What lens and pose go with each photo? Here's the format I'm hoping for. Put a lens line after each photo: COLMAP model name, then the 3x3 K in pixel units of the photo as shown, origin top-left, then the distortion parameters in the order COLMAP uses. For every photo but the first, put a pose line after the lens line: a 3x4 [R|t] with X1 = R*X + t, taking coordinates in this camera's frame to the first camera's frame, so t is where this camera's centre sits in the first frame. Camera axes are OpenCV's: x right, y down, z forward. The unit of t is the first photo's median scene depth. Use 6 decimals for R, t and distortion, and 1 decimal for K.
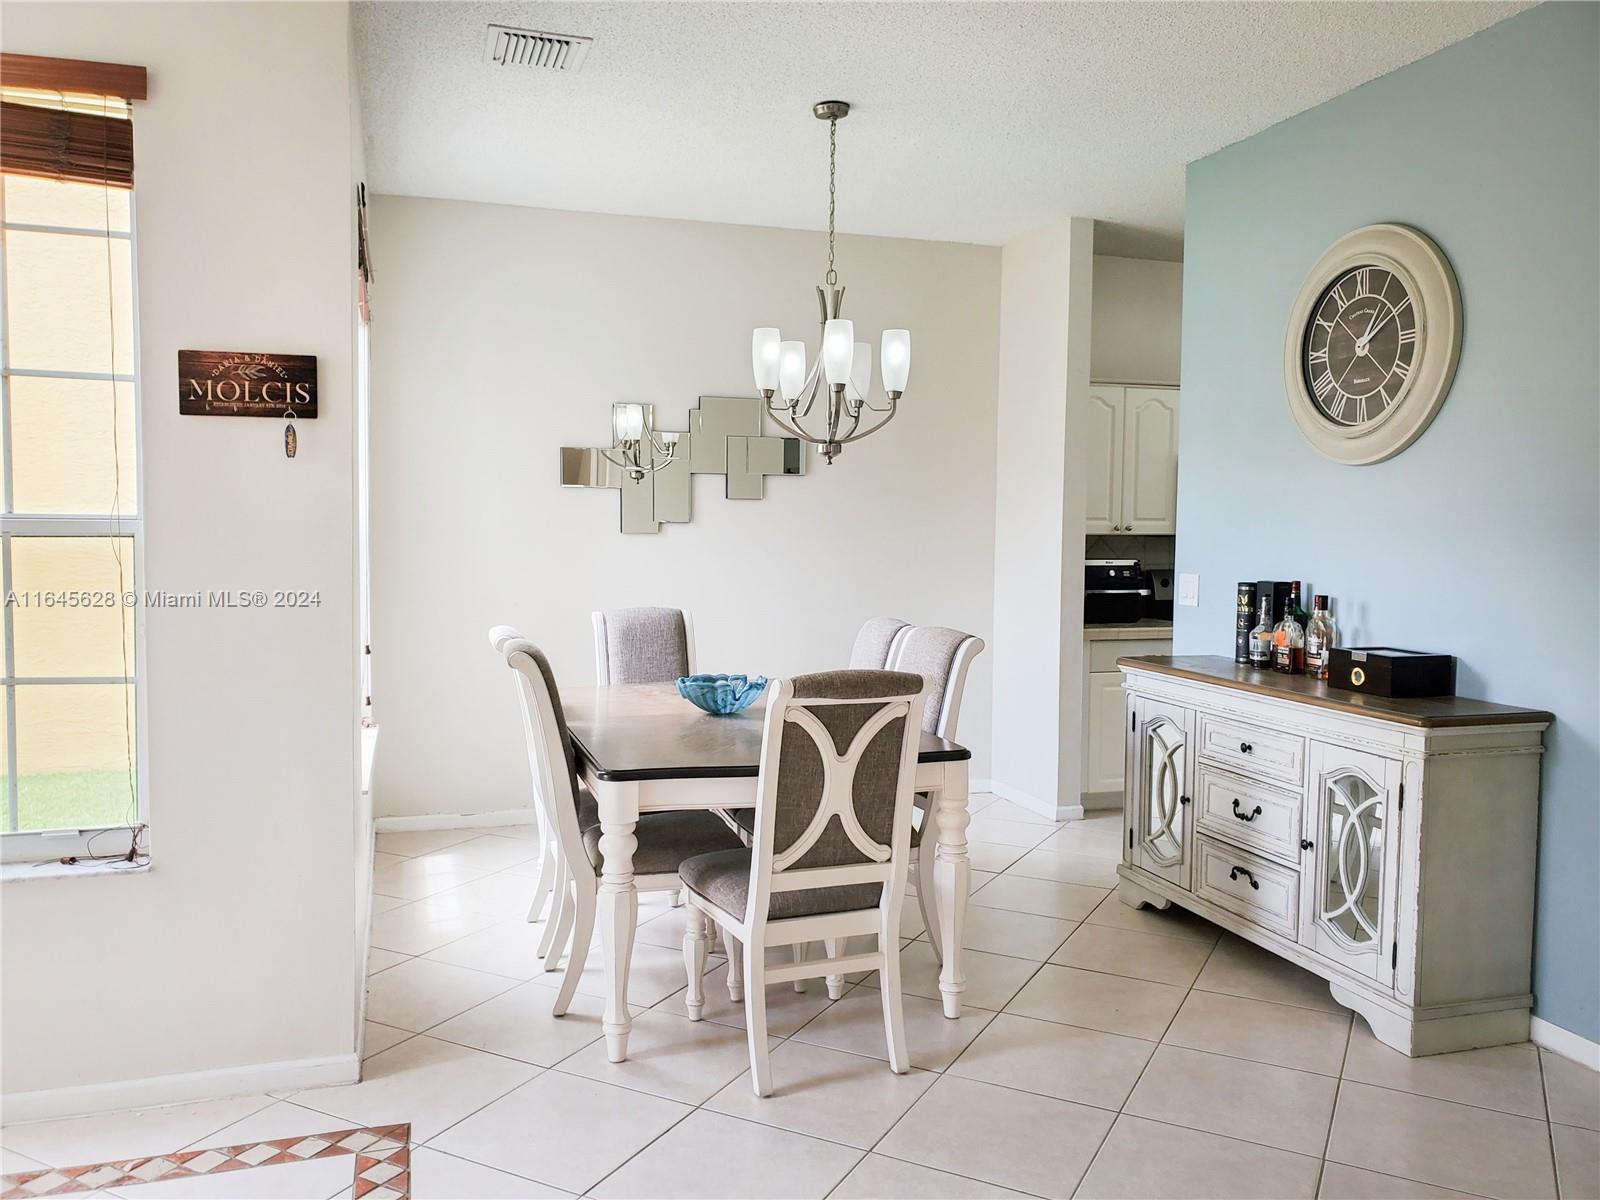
lens RADIAL K [[1265.6, 0, 800.0], [0, 1265.6, 600.0], [0, 0, 1]] dist [0.009897, 0.008664]
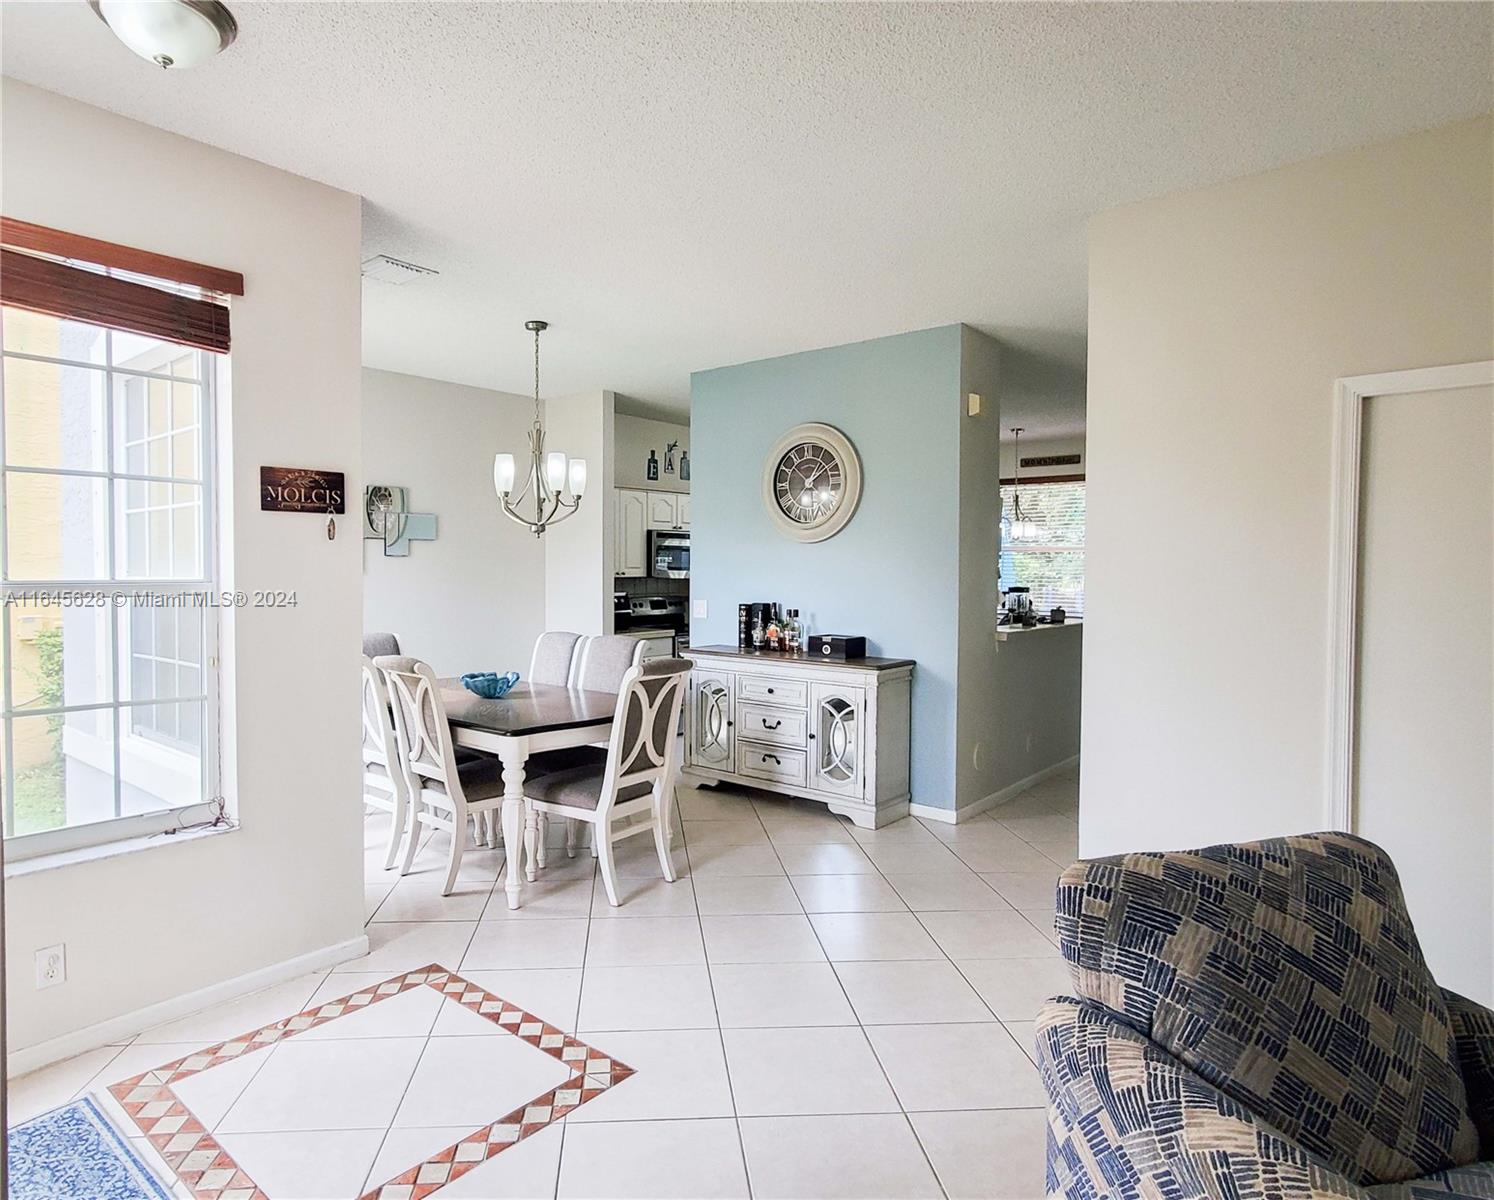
lens RADIAL K [[889.7, 0, 693.0], [0, 889.7, 592.6], [0, 0, 1]] dist [-0.029920, 0.043572]
pose [[0.856961, -0.022367, 0.514895, -0.485401], [0.036852, 0.999160, -0.017931, -0.012727], [-0.514062, 0.034341, 0.857066, -0.099741]]
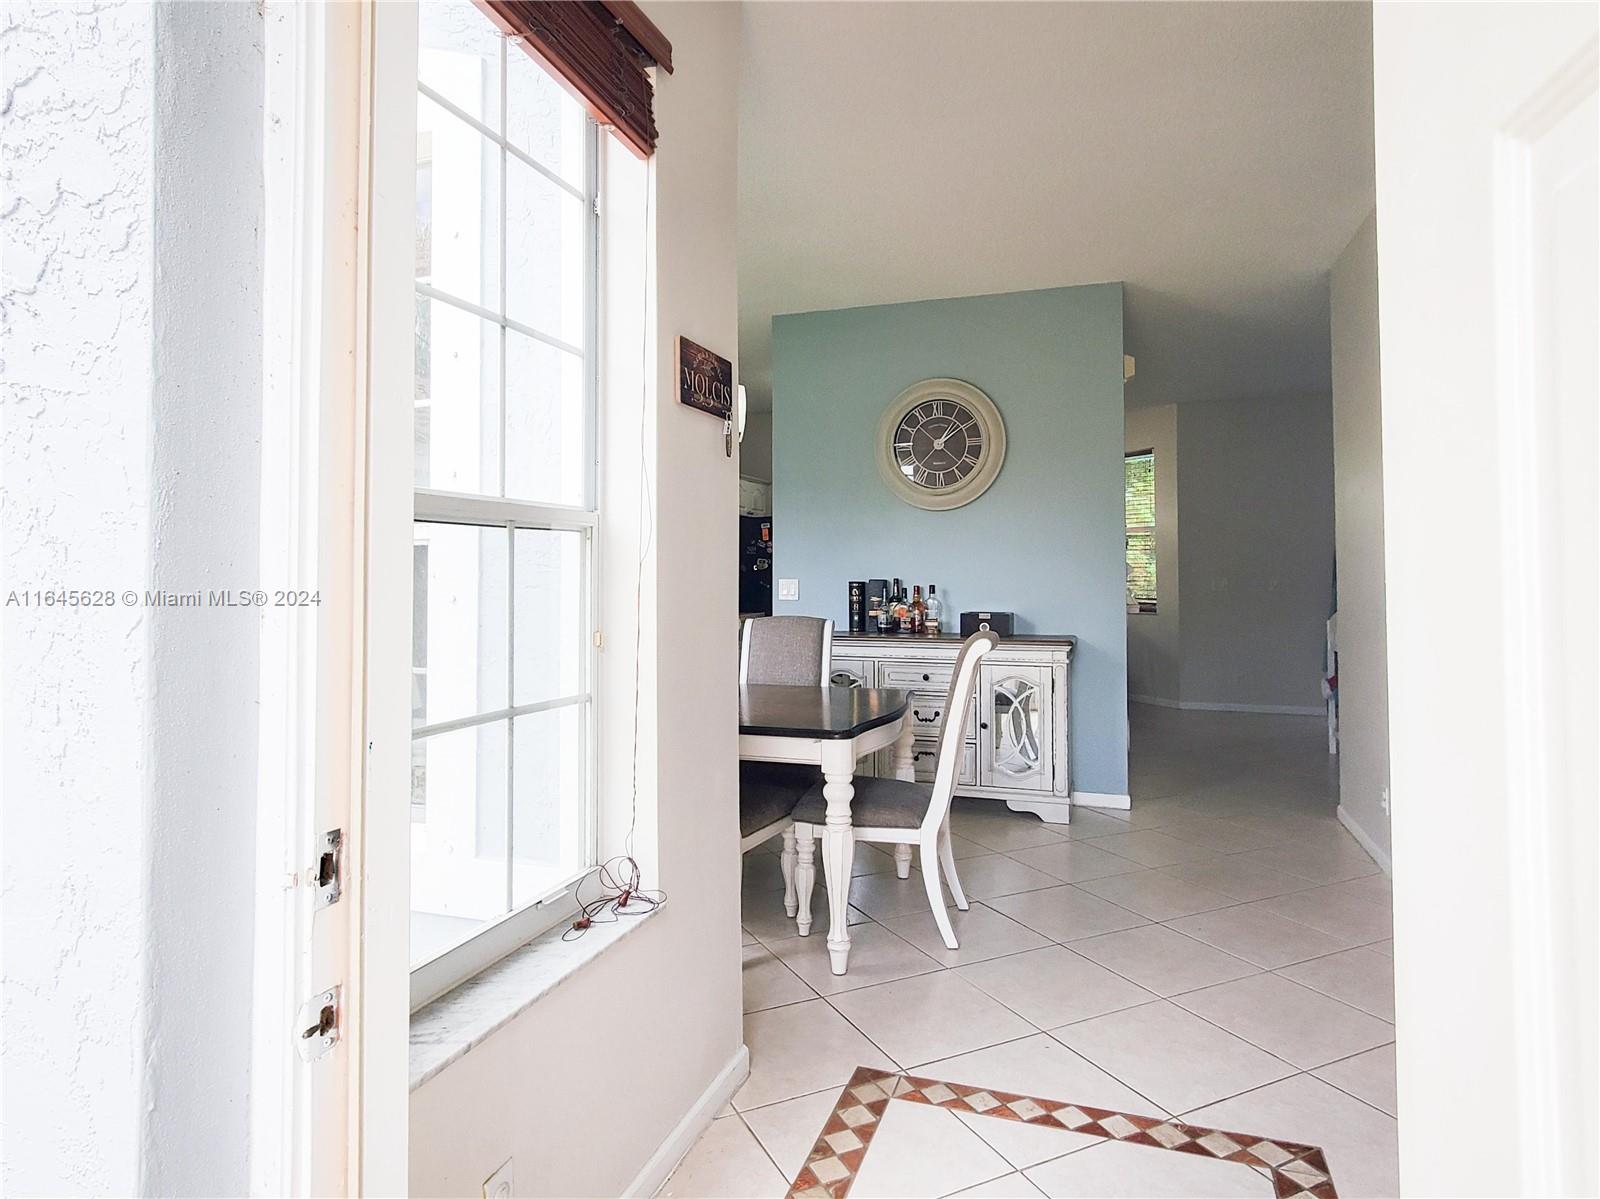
lens RADIAL K [[938.2, 0, 798.9], [0, 938.2, 545.3], [0, 0, 1]] dist [-0.006196, -0.000398]
pose [[0.604639, 0.009134, 0.796447, -0.816839], [0.058623, 0.996712, -0.055935, 0.003450], [-0.794339, 0.080510, 0.602116, 0.426659]]
